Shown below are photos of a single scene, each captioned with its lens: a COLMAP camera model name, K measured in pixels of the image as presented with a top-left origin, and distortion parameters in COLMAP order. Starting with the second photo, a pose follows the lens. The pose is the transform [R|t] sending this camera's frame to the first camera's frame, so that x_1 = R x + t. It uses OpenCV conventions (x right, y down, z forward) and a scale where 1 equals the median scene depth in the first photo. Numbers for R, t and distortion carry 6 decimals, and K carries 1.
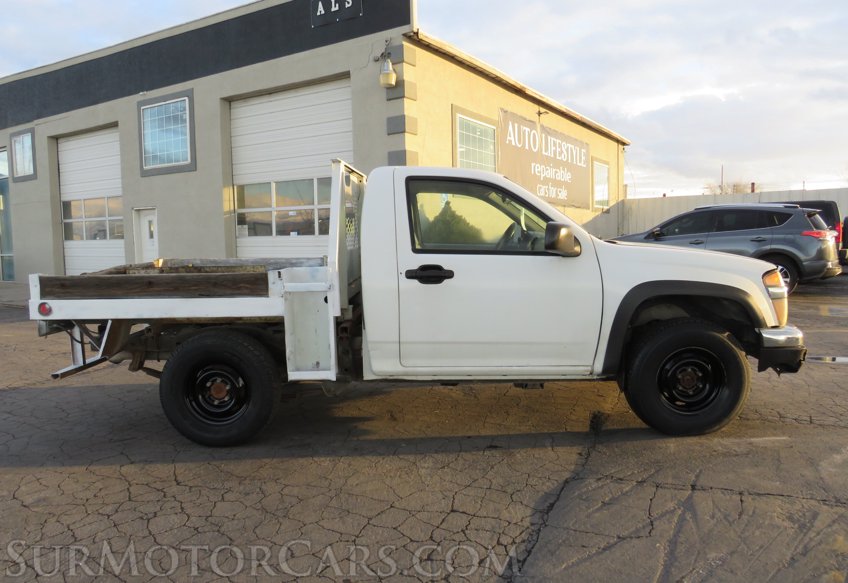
lens RADIAL K [[624.7, 0, 407.9], [0, 624.7, 291.9], [0, 0, 1]] dist [-0.015713, -0.000852]
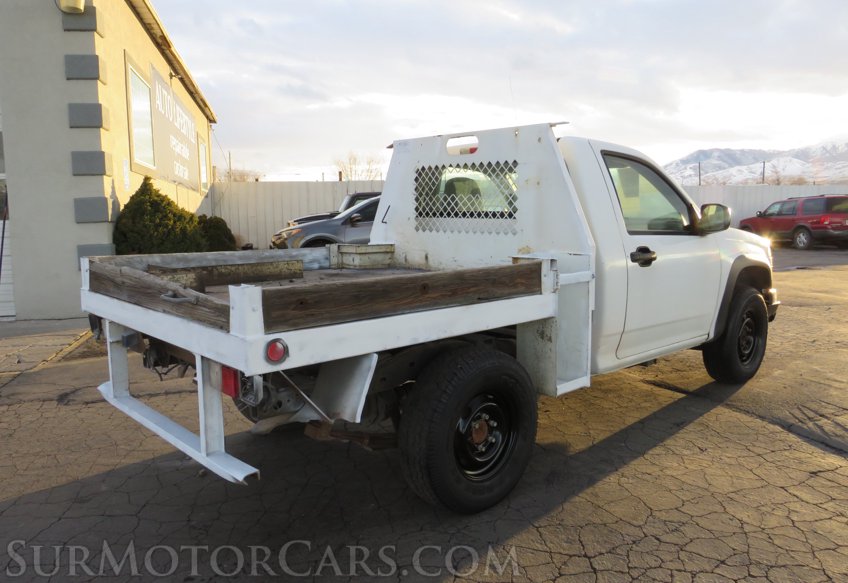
lens RADIAL K [[688.6, 0, 424.0], [0, 688.6, 291.5], [0, 0, 1]] dist [-0.022891, -0.004985]
pose [[0.692779, -0.074162, 0.717326, -0.890293], [0.069020, 0.996950, 0.036414, -0.034340], [-0.717839, 0.024283, 0.695785, 0.489324]]
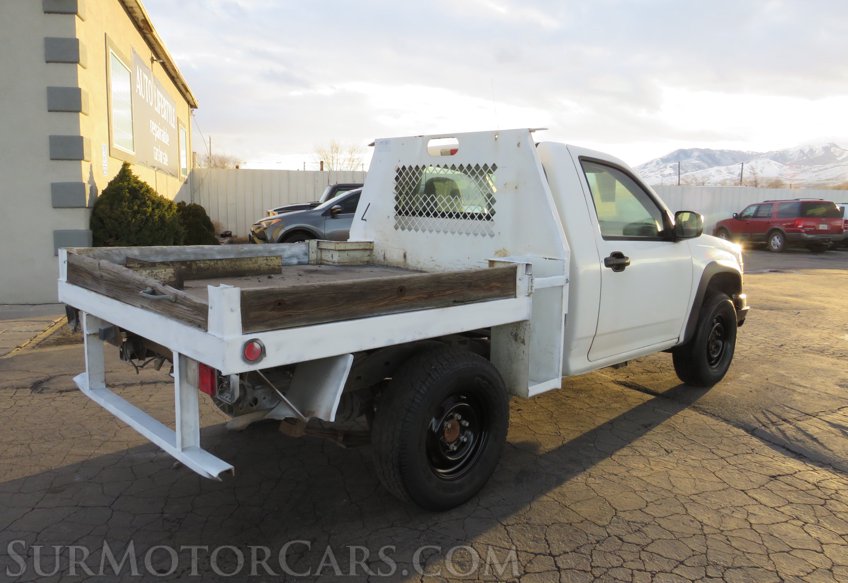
lens RADIAL K [[688.6, 0, 424.0], [0, 688.6, 291.5], [0, 0, 1]] dist [-0.022891, -0.004985]
pose [[0.672339, -0.065914, 0.737303, -0.897475], [0.041883, 0.997819, 0.051011, -0.046380], [-0.739058, -0.003416, 0.673634, 0.478103]]
